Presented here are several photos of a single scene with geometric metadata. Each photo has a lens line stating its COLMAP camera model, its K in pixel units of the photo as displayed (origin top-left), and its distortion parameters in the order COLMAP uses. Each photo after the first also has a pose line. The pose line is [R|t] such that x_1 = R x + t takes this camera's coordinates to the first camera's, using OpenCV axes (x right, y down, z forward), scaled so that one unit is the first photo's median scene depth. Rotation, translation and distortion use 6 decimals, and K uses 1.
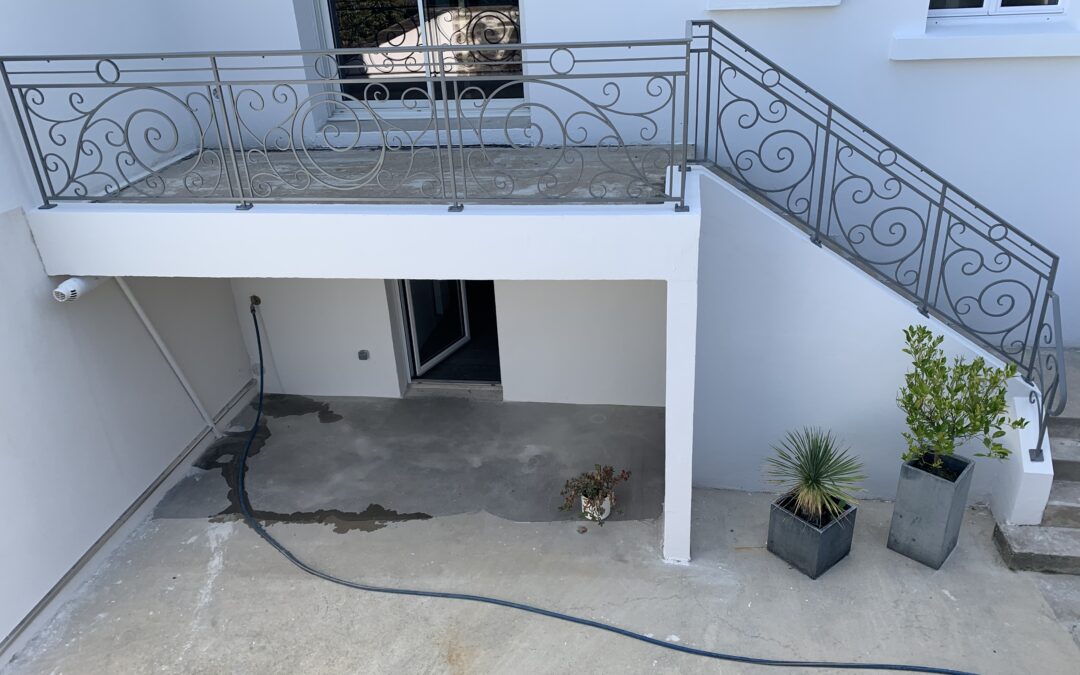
lens RADIAL K [[831.9, 0, 539.3], [0, 831.9, 329.1], [0, 0, 1]] dist [0.005961, -0.004276]
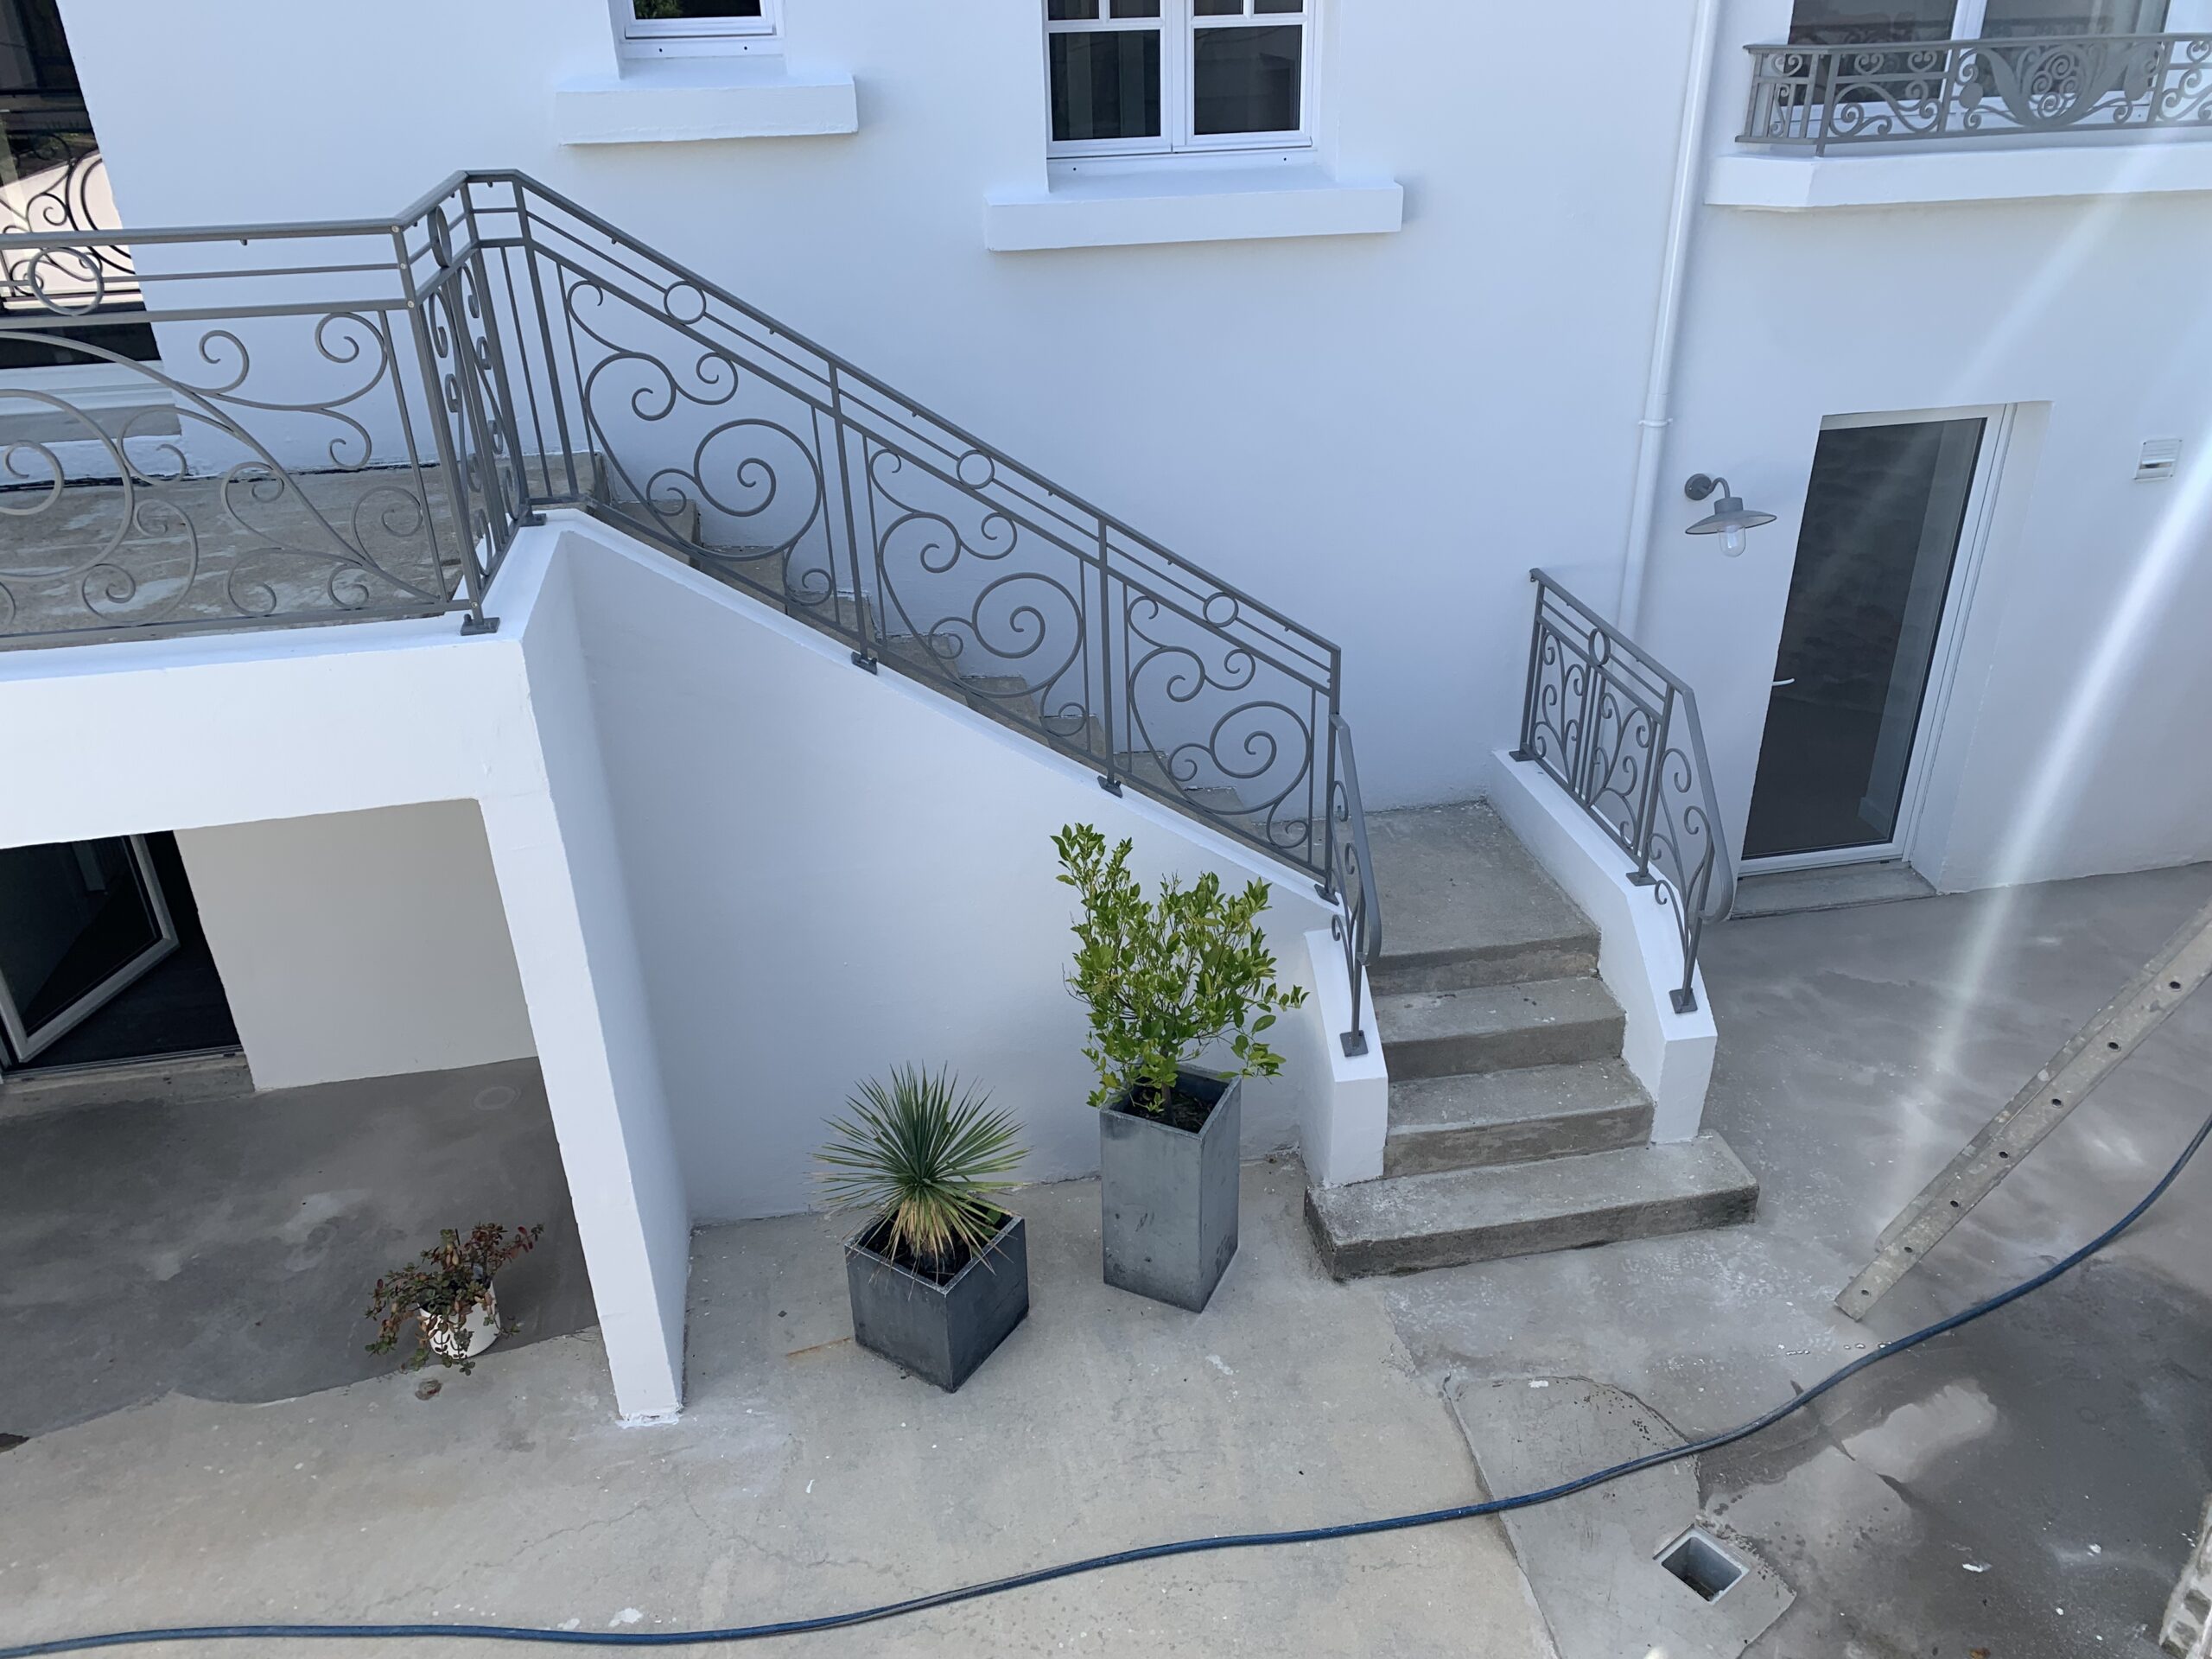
lens RADIAL K [[1671.8, 0, 1107.5], [0, 1671.8, 838.0], [0, 0, 1]] dist [0.089236, -0.164124]
pose [[0.945788, -0.129310, 0.297934, 0.175751], [0.123827, 0.991603, 0.037289, -0.027870], [-0.300254, 0.001624, 0.953858, 0.085700]]
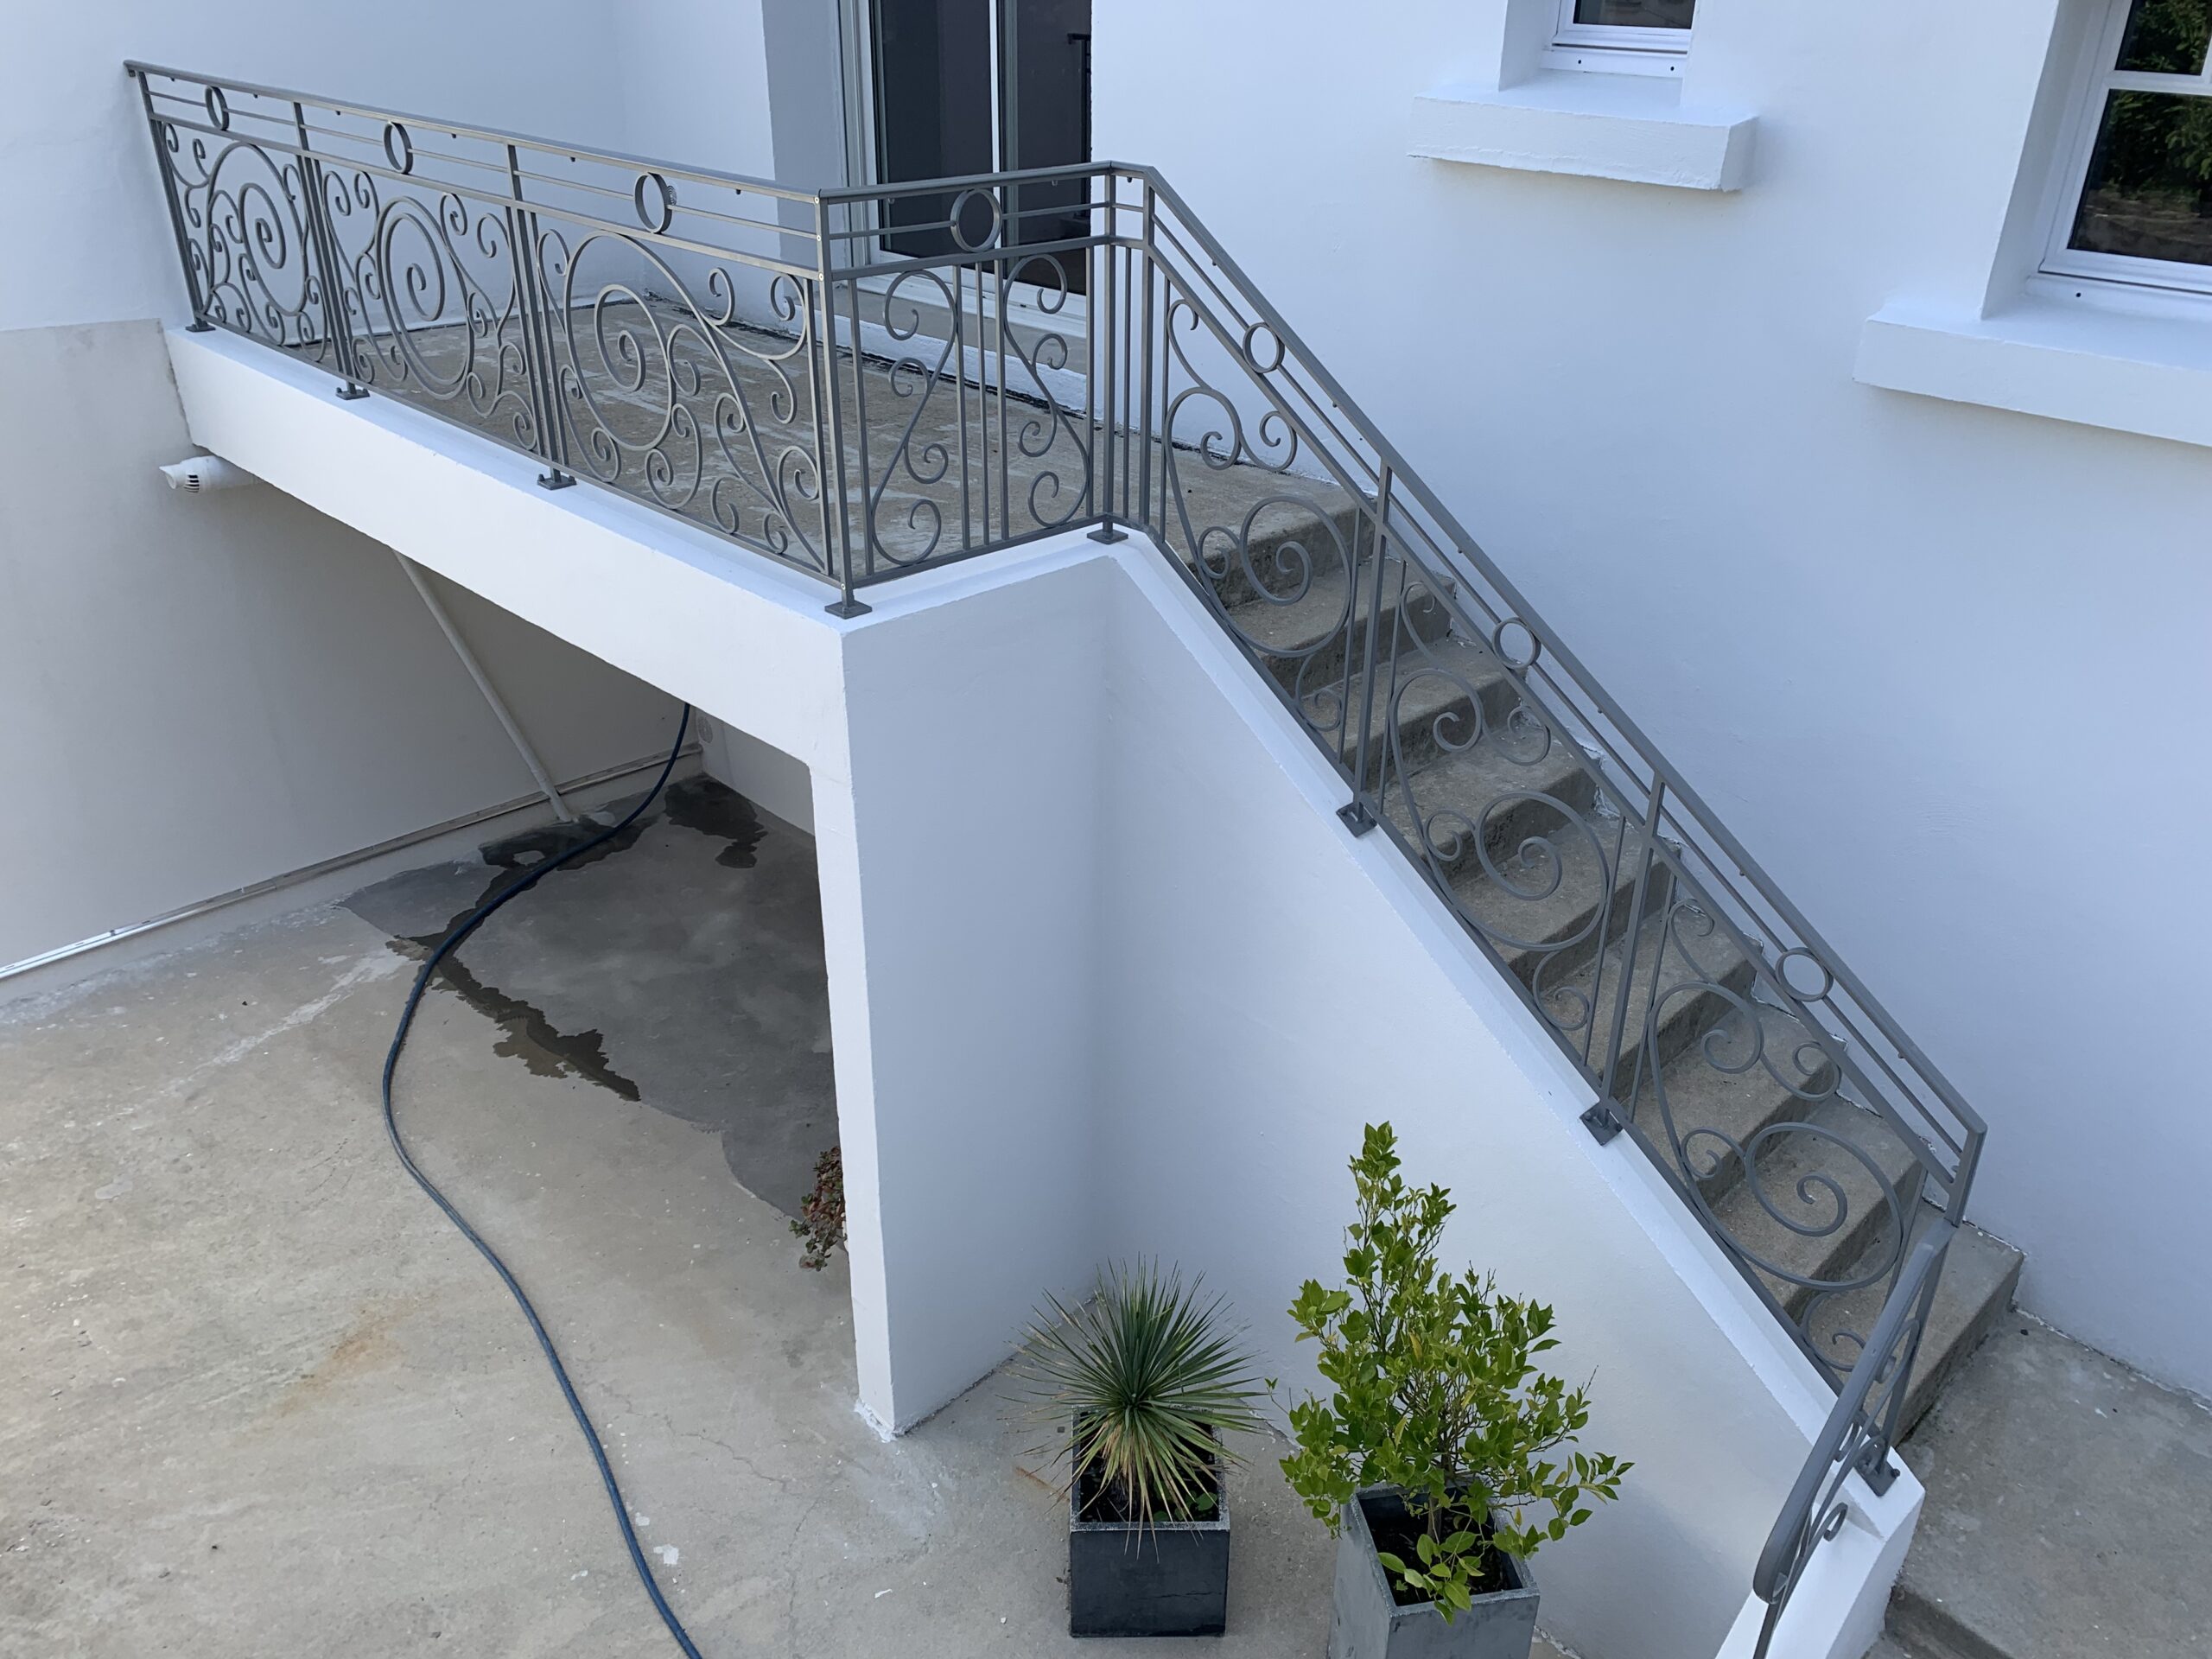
lens RADIAL K [[1710.2, 0, 1106.1], [0, 1710.2, 793.1], [0, 0, 1]] dist [0.006355, 0.000394]
pose [[0.798253, 0.323330, -0.508183, 0.631653], [-0.311094, 0.943779, 0.111810, -0.166959], [0.515764, 0.068840, 0.853961, 0.305104]]
